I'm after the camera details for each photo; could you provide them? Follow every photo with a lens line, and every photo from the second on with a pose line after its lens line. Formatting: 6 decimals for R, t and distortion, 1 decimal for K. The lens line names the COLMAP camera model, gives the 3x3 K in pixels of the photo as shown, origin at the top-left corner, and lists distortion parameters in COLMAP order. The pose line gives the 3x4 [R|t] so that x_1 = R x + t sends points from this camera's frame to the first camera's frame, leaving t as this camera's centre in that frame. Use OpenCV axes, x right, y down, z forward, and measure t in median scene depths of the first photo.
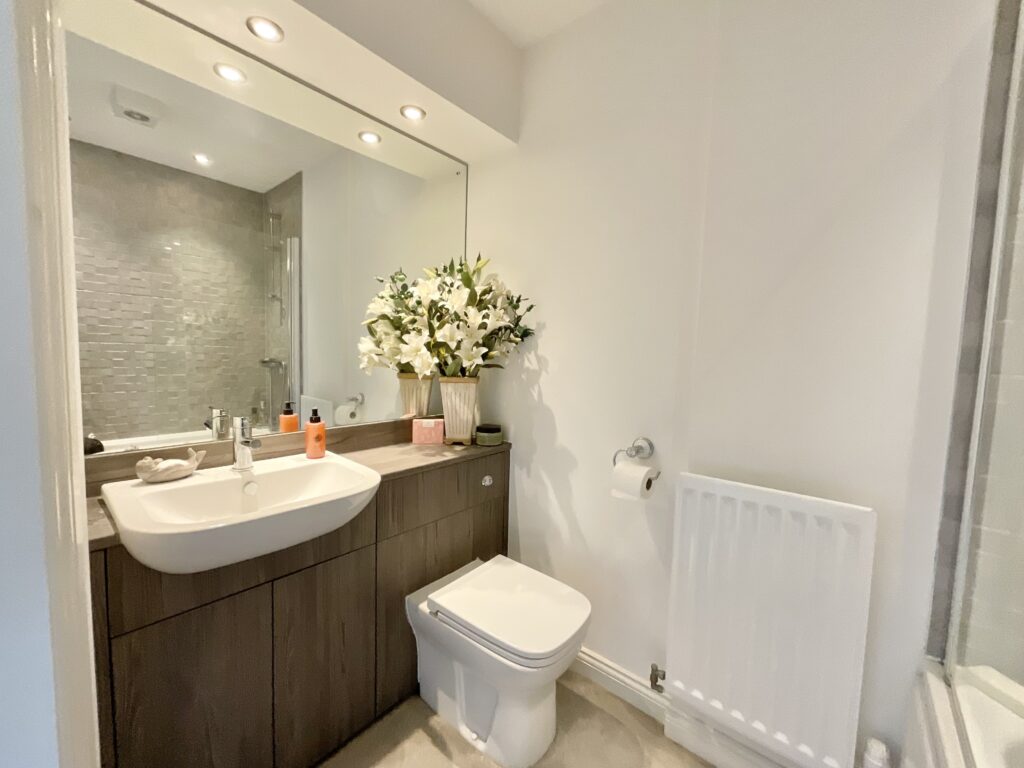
lens RADIAL K [[411.6, 0, 508.9], [0, 411.6, 382.5], [0, 0, 1]] dist [-0.003060, -0.002406]
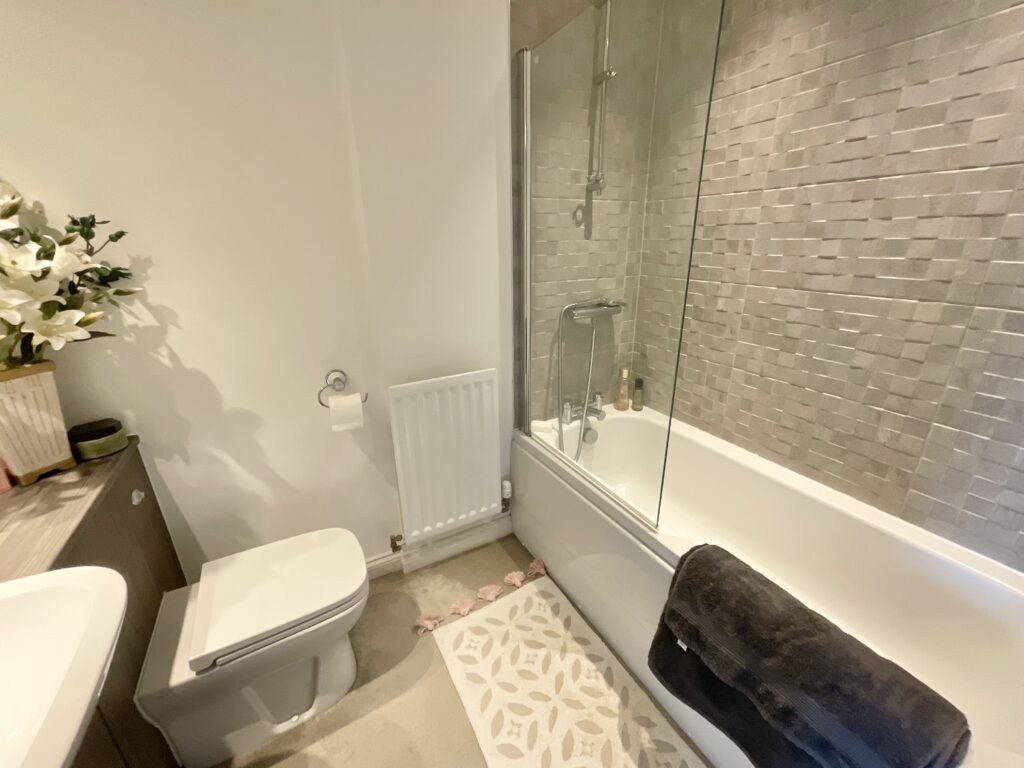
lens RADIAL K [[411.6, 0, 507.3], [0, 411.6, 385.6], [0, 0, 1]] dist [-0.003060, -0.002406]
pose [[0.360446, -0.340340, 0.868474, -0.383634], [0.094165, 0.939580, 0.329124, -0.115430], [-0.928015, -0.036852, 0.370716, 0.168695]]
